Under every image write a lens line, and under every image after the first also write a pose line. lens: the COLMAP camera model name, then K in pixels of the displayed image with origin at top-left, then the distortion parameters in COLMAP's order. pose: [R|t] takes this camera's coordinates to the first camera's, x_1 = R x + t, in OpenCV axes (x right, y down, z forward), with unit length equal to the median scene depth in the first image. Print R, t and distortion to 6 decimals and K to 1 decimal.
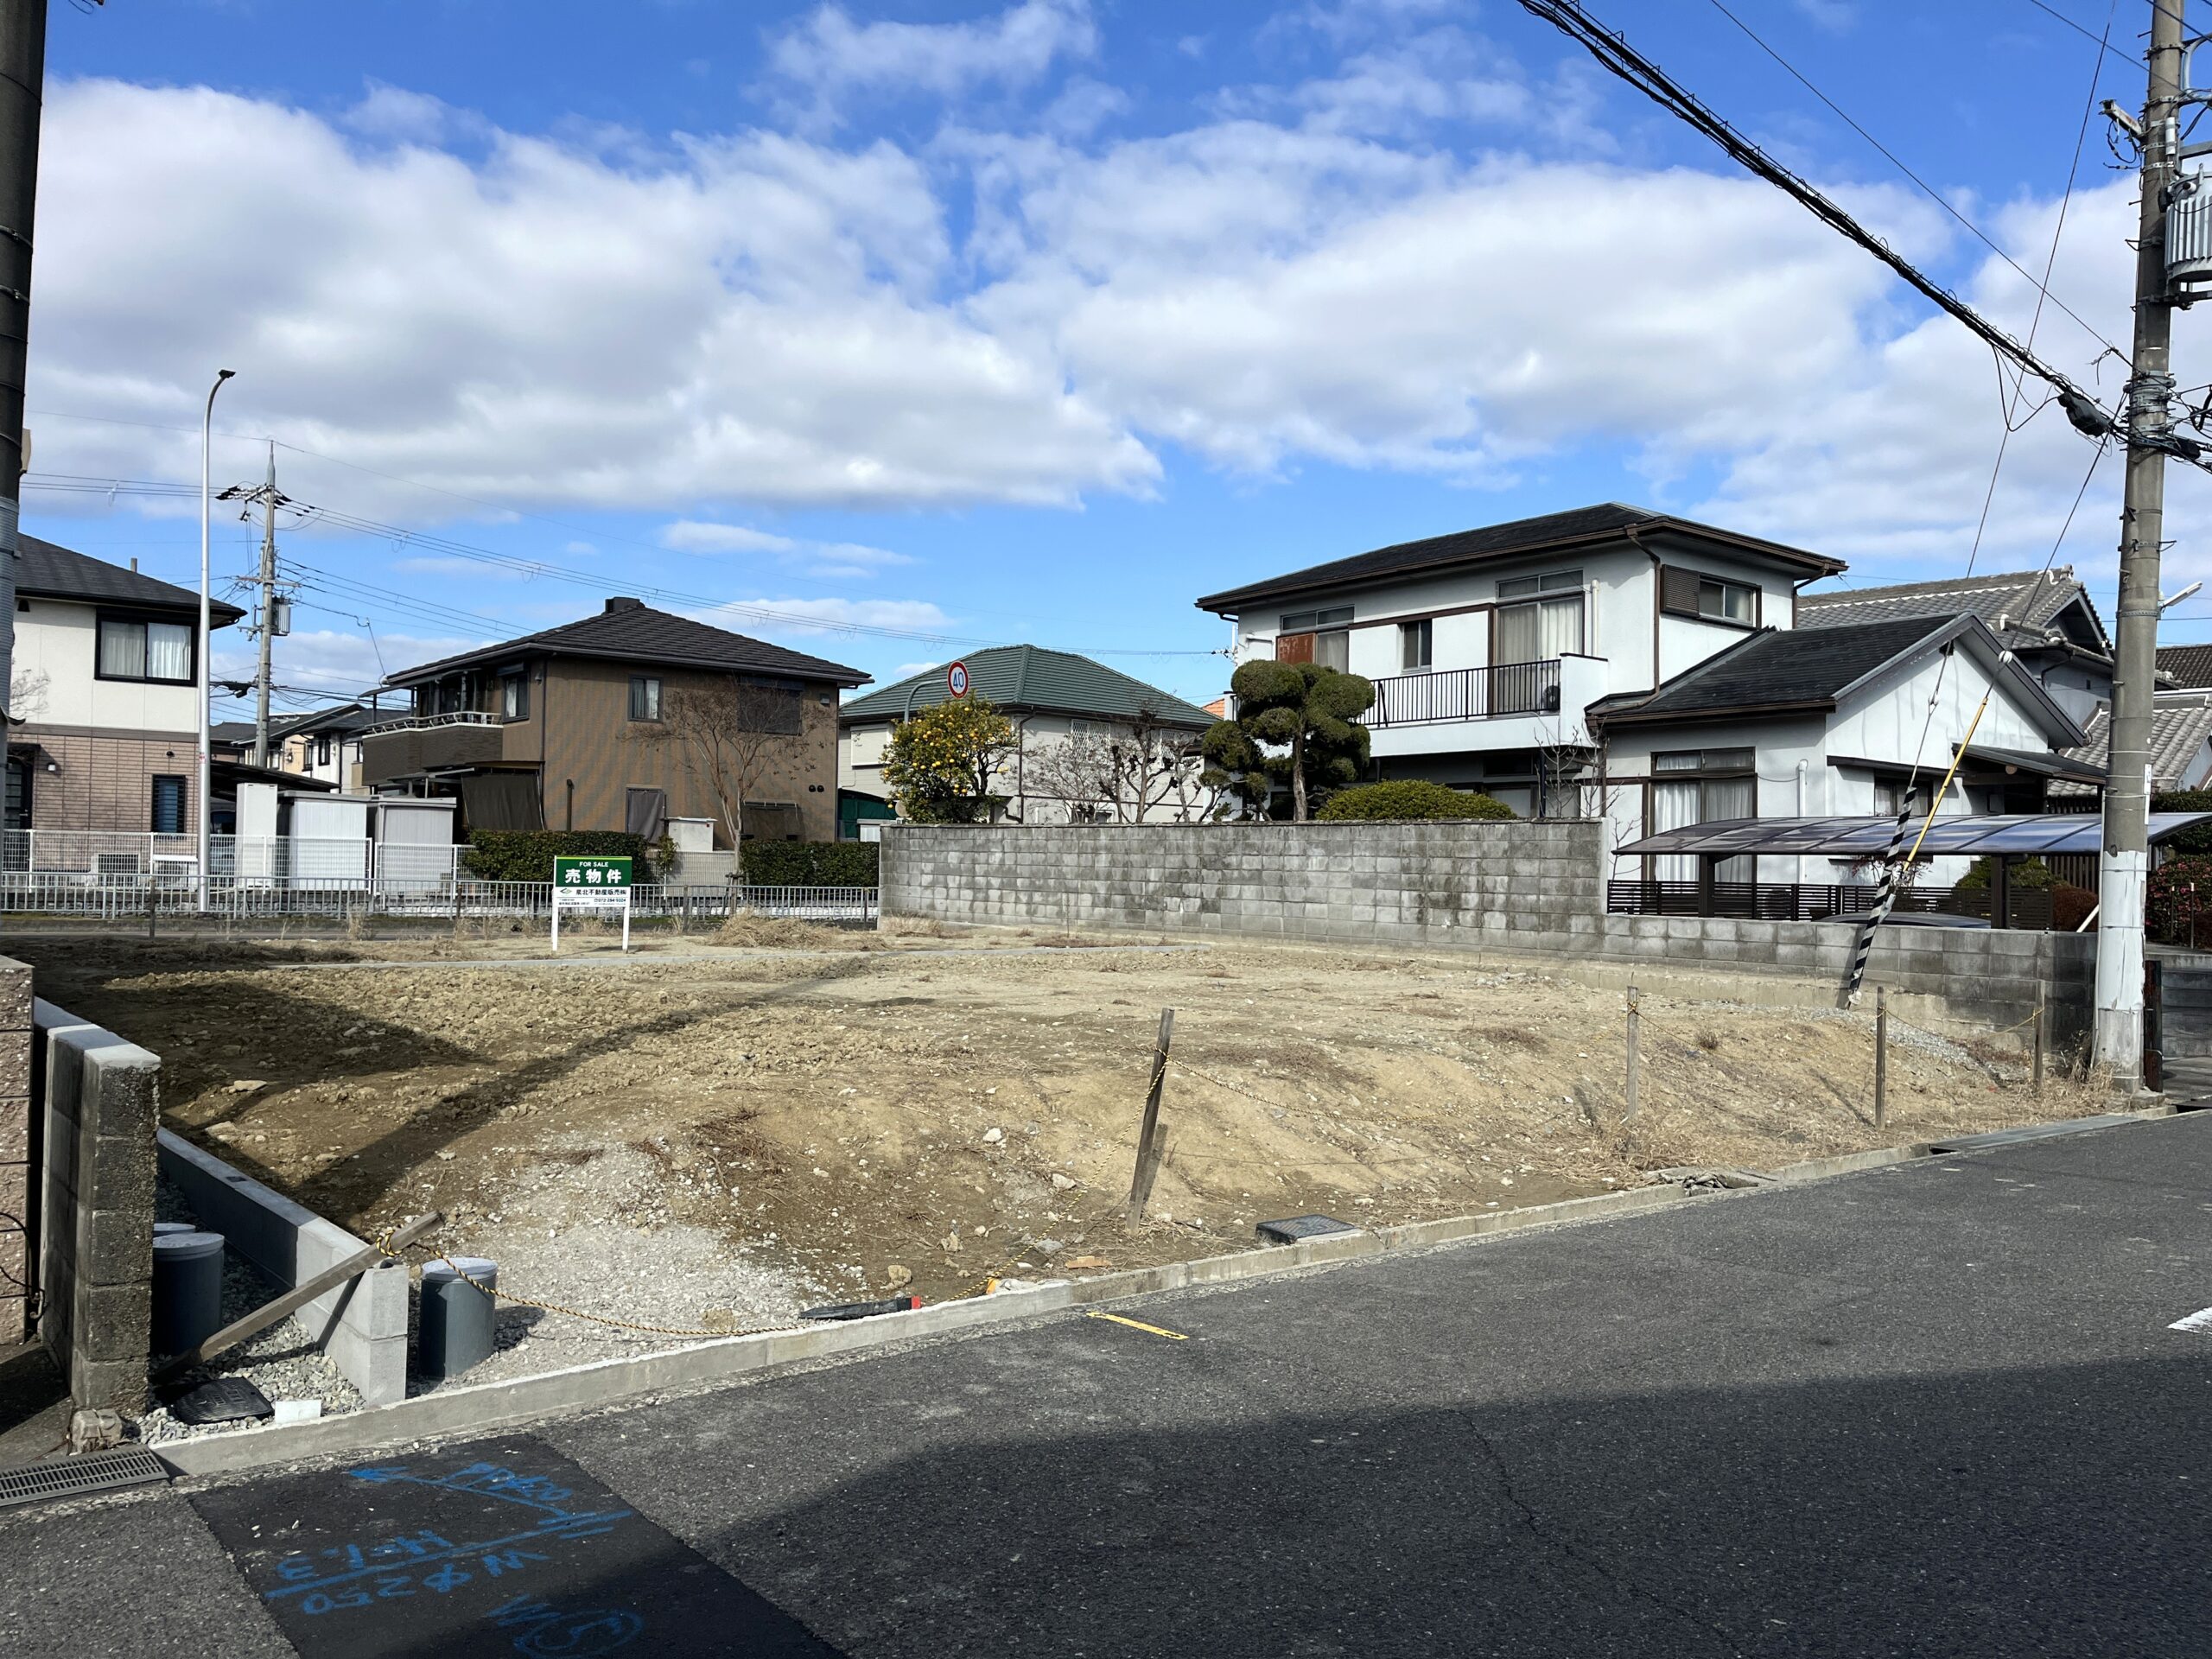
lens RADIAL K [[1664.9, 0, 1123.8], [0, 1664.9, 836.4], [0, 0, 1]] dist [0.068604, -0.082477]
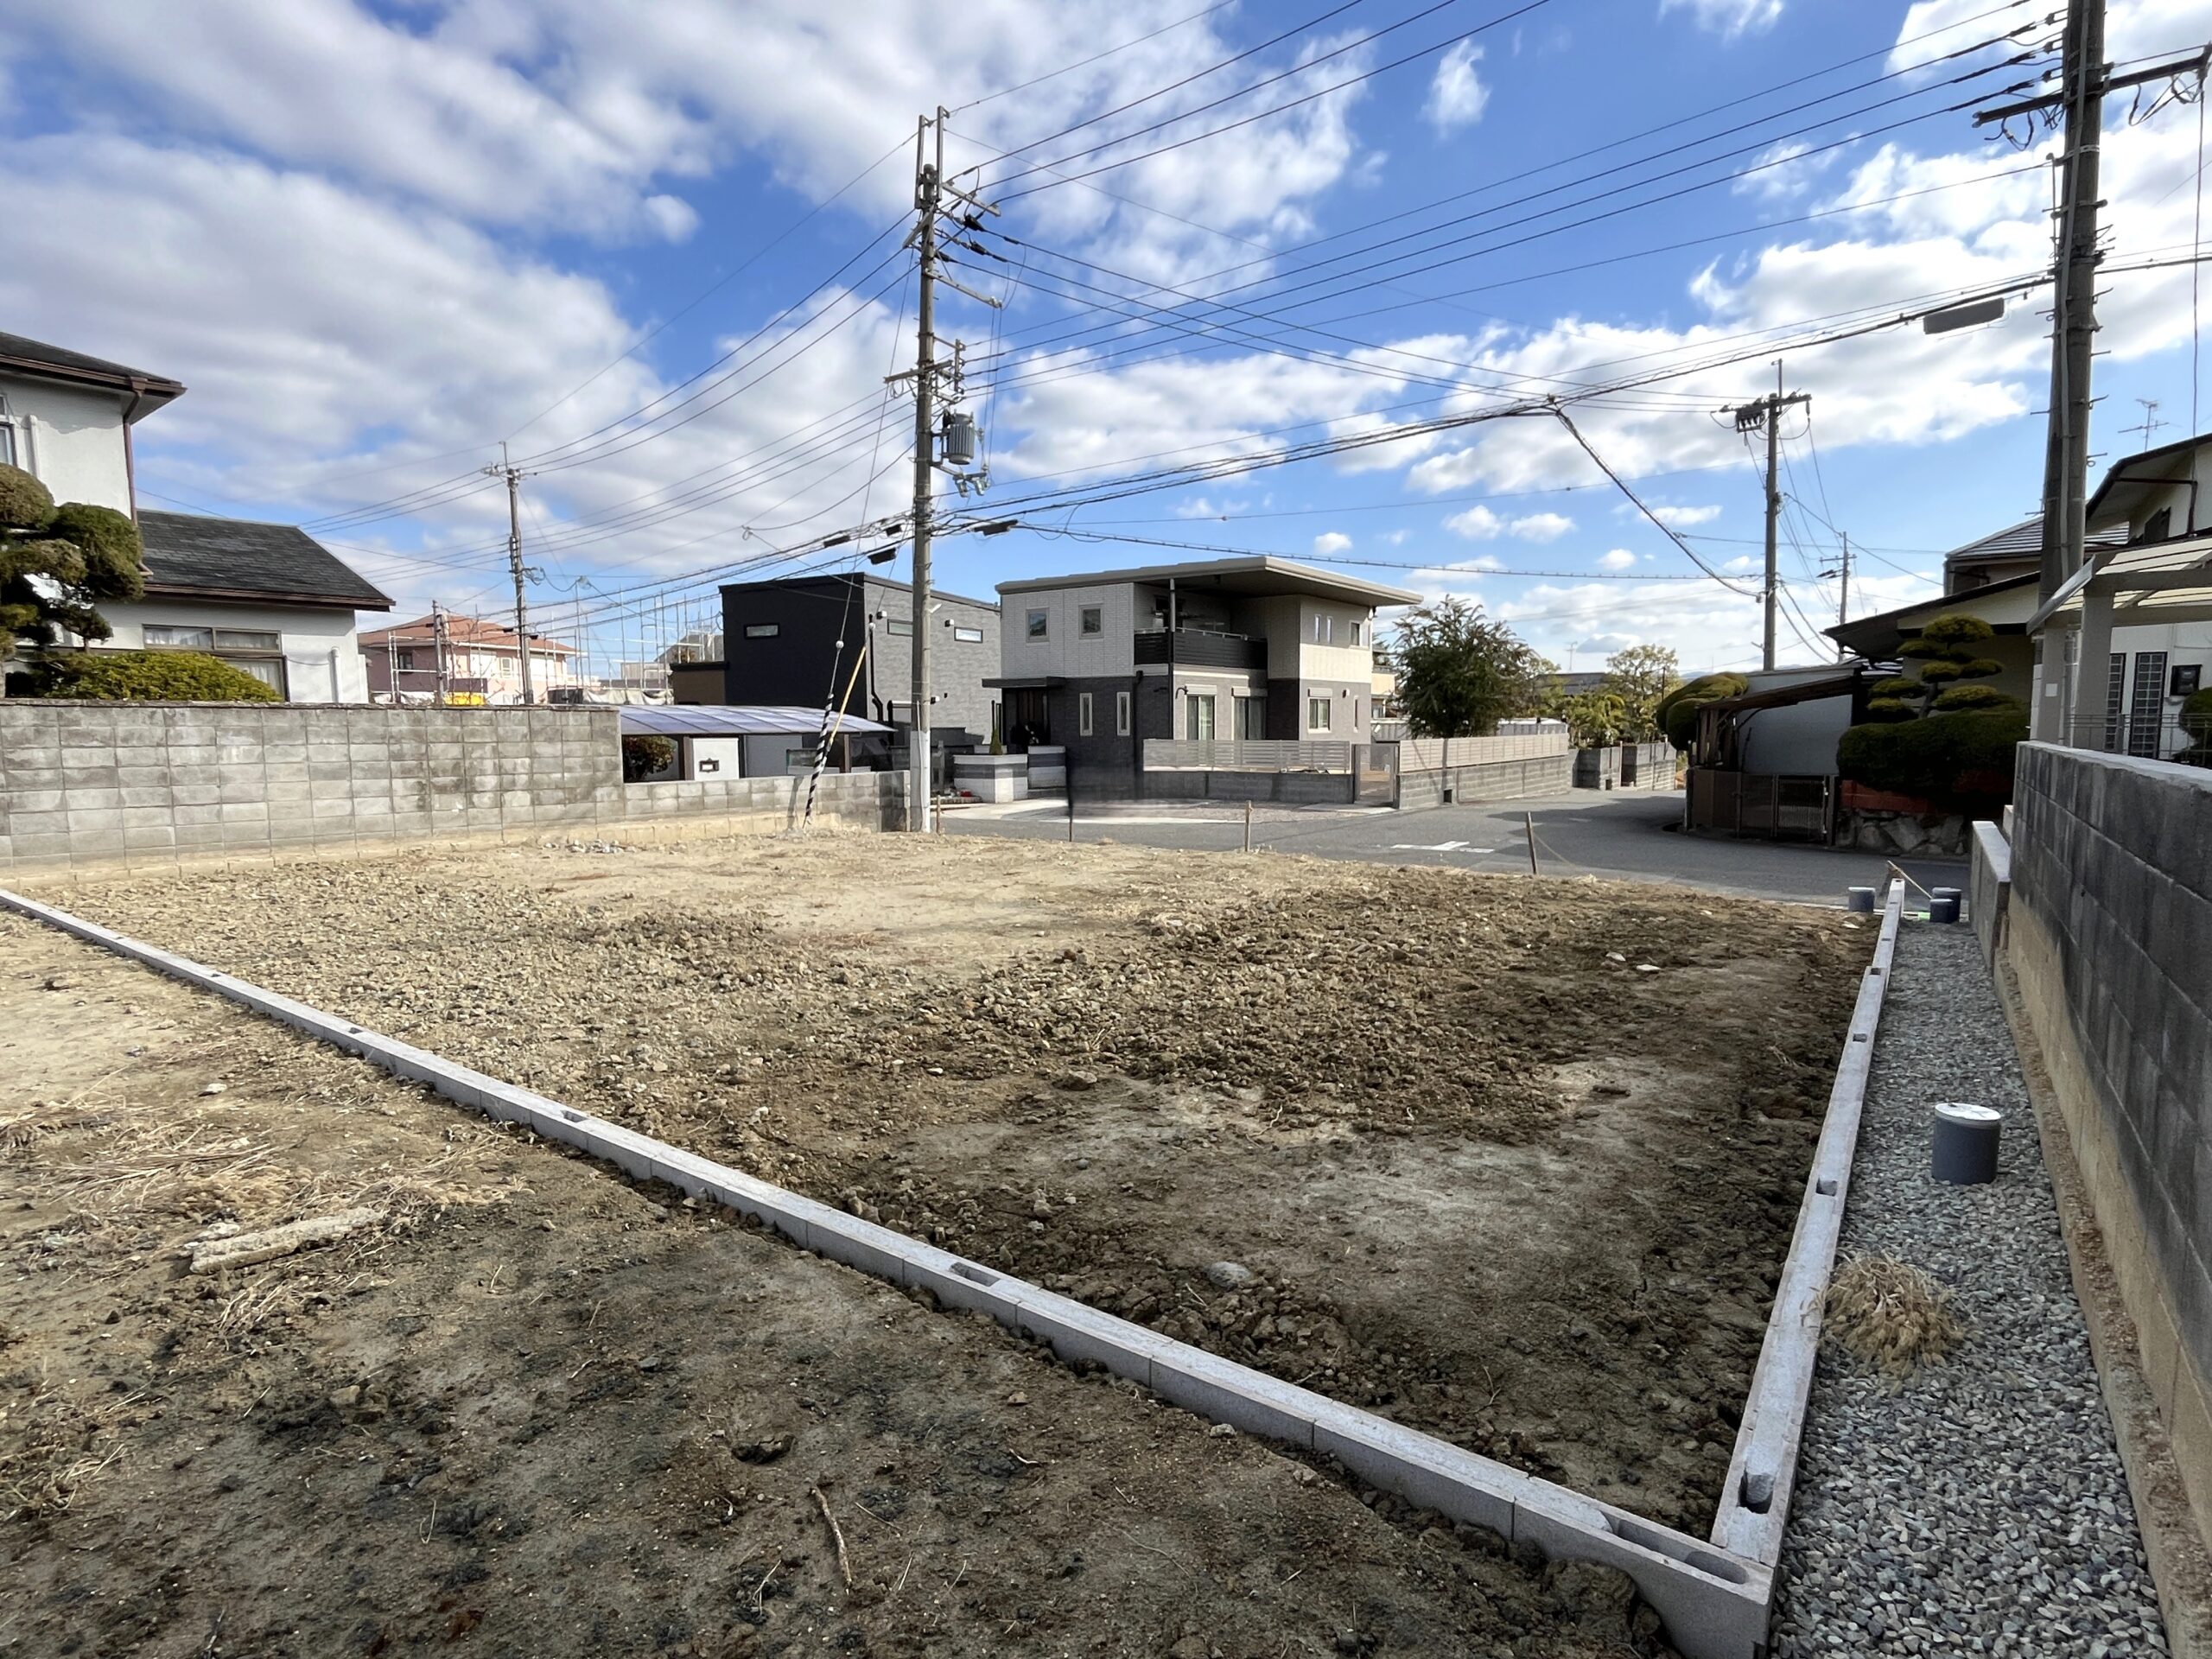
lens RADIAL K [[1121.8, 0, 1102.0], [0, 1121.8, 831.2], [0, 0, 1]] dist [-0.003885, 0.000907]
pose [[-0.228286, -0.109587, 0.967407, -0.489558], [-0.018933, 0.993957, 0.108127, -0.013060], [-0.973410, 0.006368, -0.228981, 0.672065]]
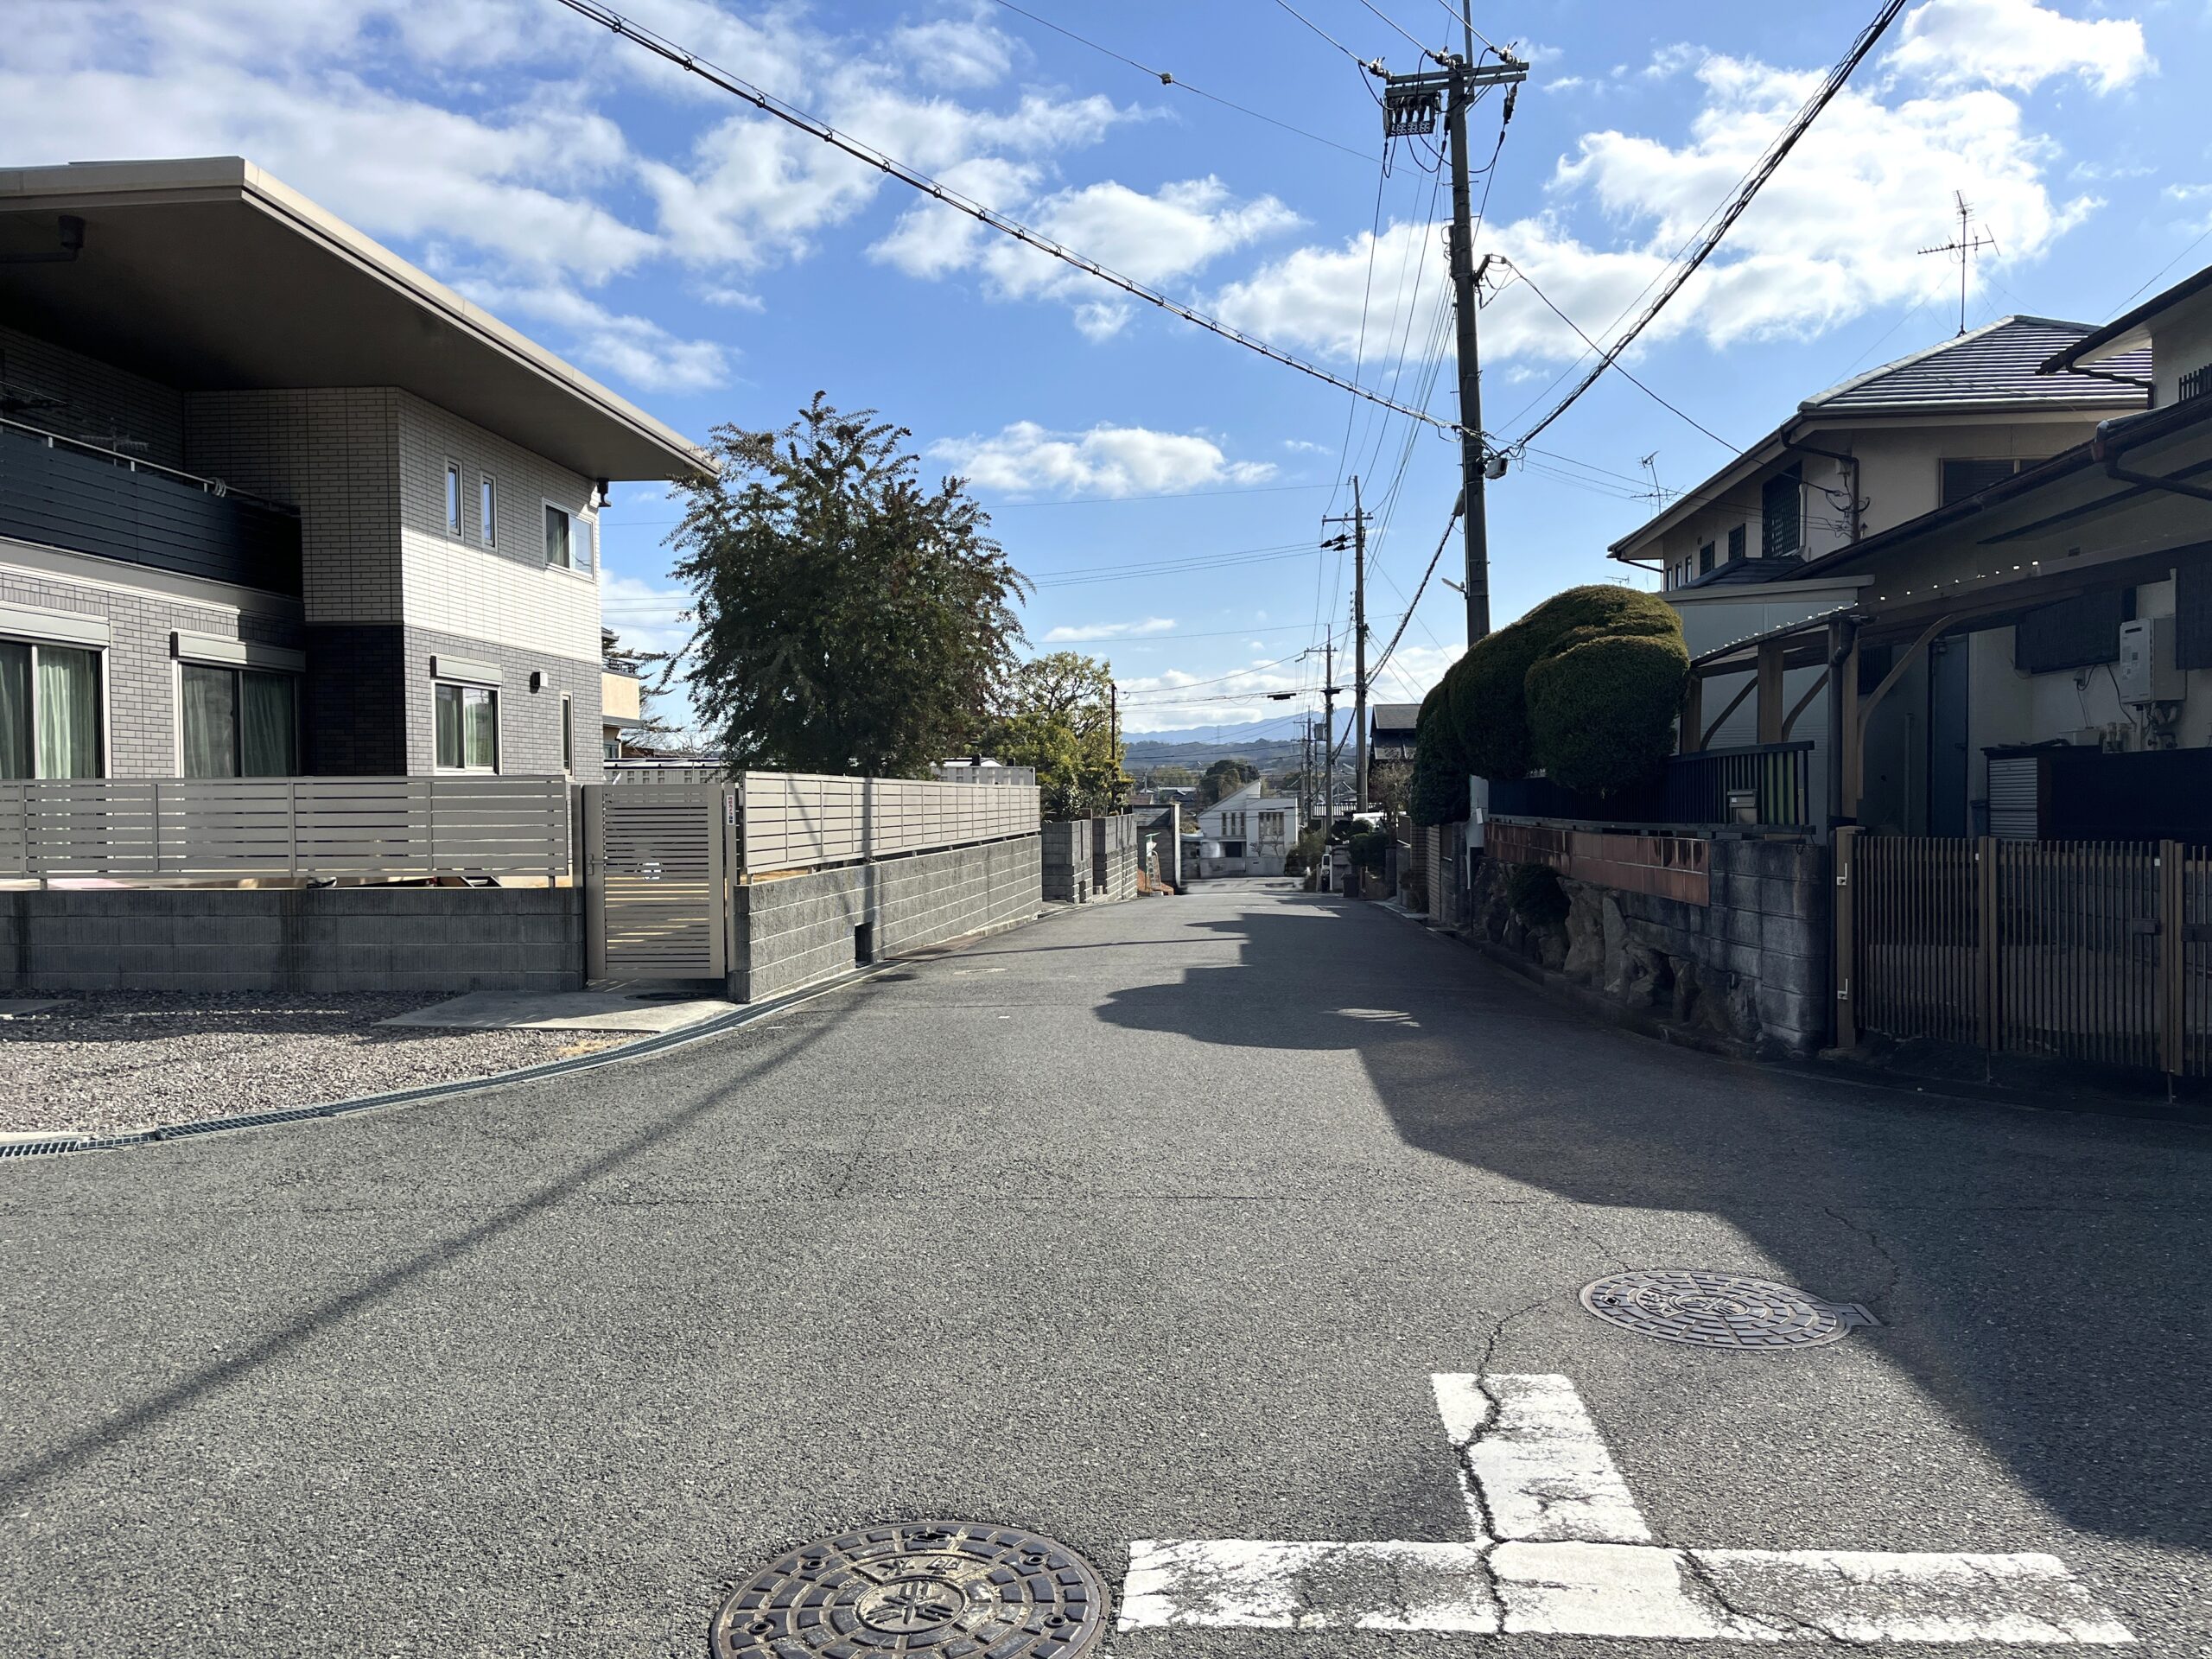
lens RADIAL K [[1664.9, 0, 1123.8], [0, 1664.9, 836.4], [0, 0, 1]] dist [0.068604, -0.082477]
pose [[-0.704893, -0.027085, 0.708797, 0.131334], [-0.018888, 0.999633, 0.019416, 0.021549], [-0.709062, 0.000298, -0.705146, 0.381569]]
